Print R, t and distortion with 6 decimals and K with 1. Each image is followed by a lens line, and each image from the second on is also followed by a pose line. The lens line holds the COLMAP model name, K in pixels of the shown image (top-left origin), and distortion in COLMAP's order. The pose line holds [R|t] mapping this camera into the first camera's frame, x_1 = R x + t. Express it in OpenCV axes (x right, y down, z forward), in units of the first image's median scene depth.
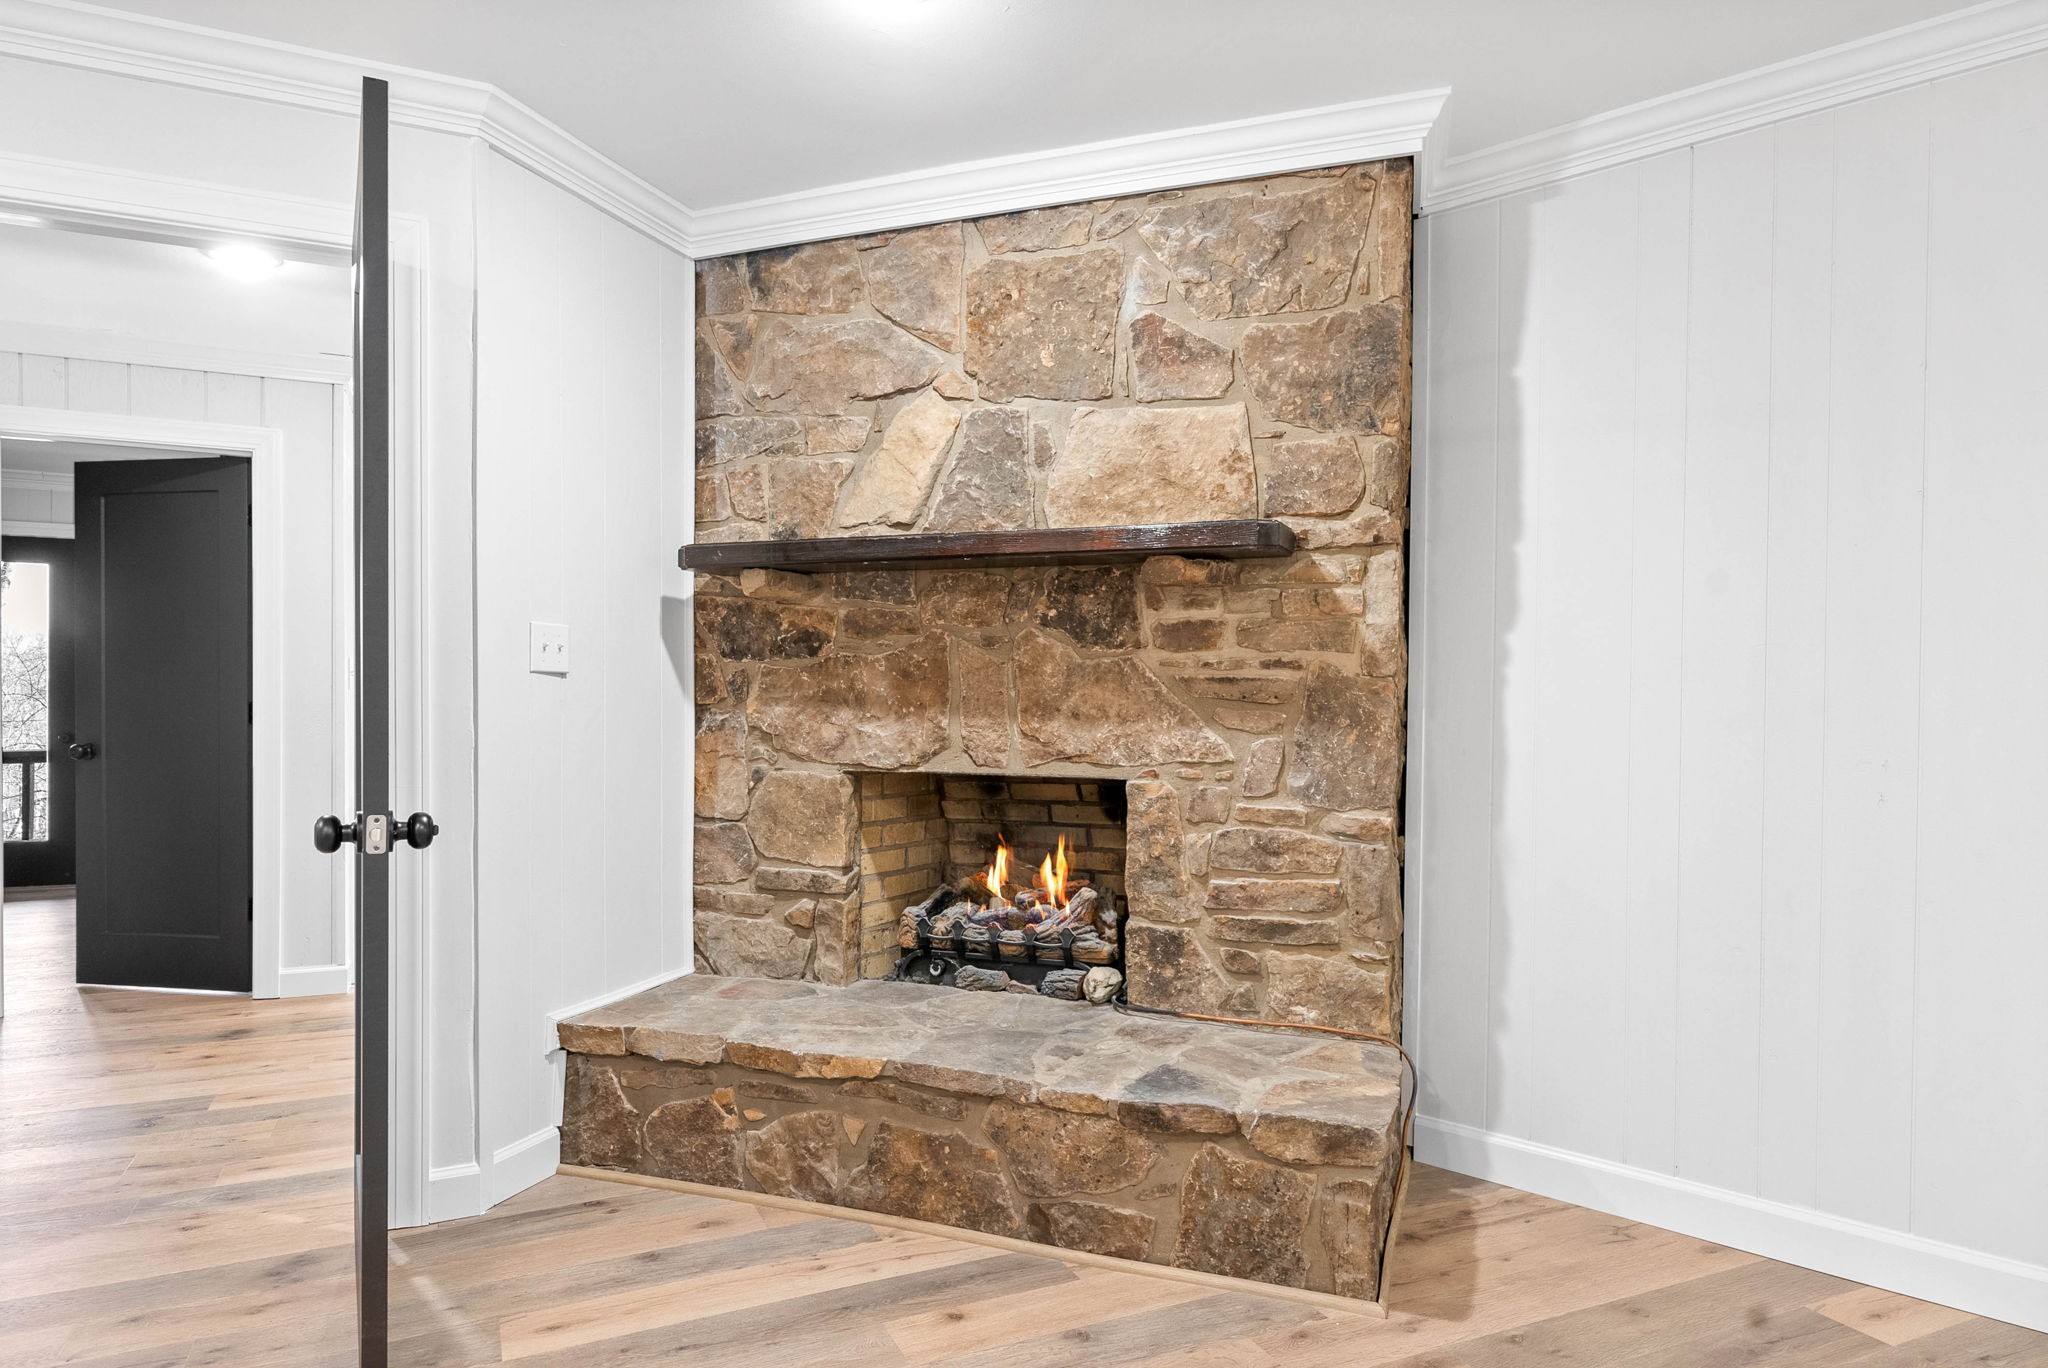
lens RADIAL K [[1230.5, 0, 1023.5], [0, 1230.5, 712.2], [0, 0, 1]] dist [0.004248, 0.000450]
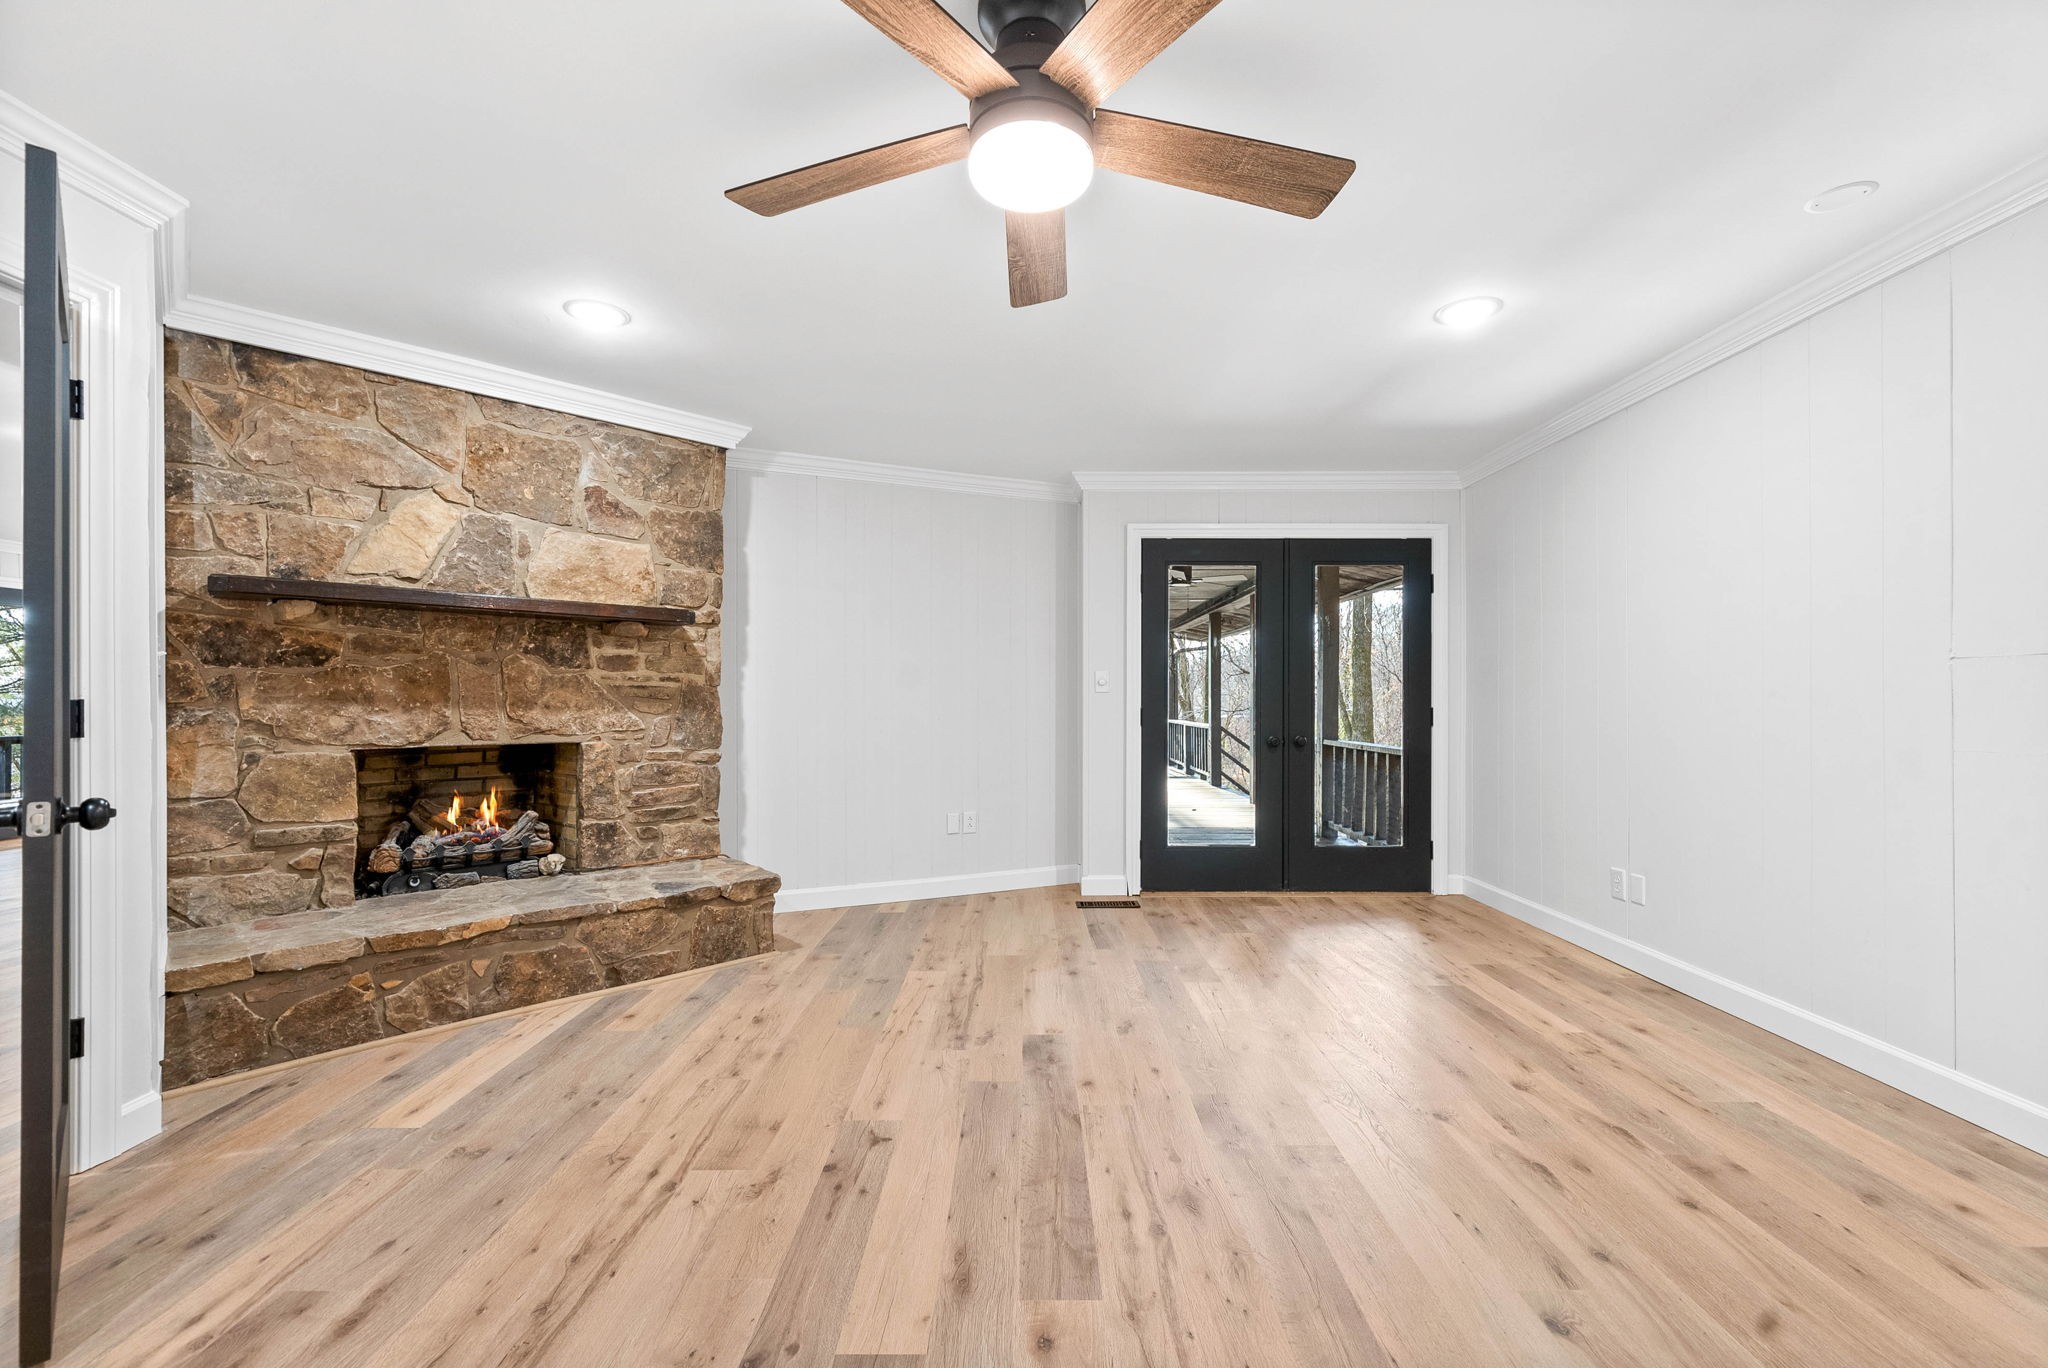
lens RADIAL K [[975.5, 0, 1024.0], [0, 975.5, 684.0], [0, 0, 1]] dist [0.000494, 0.000009]
pose [[0.391091, 0.008348, 0.920314, -0.937499], [0.012570, 0.999817, -0.014411, -0.001070], [-0.920266, 0.017204, 0.390915, -0.135944]]
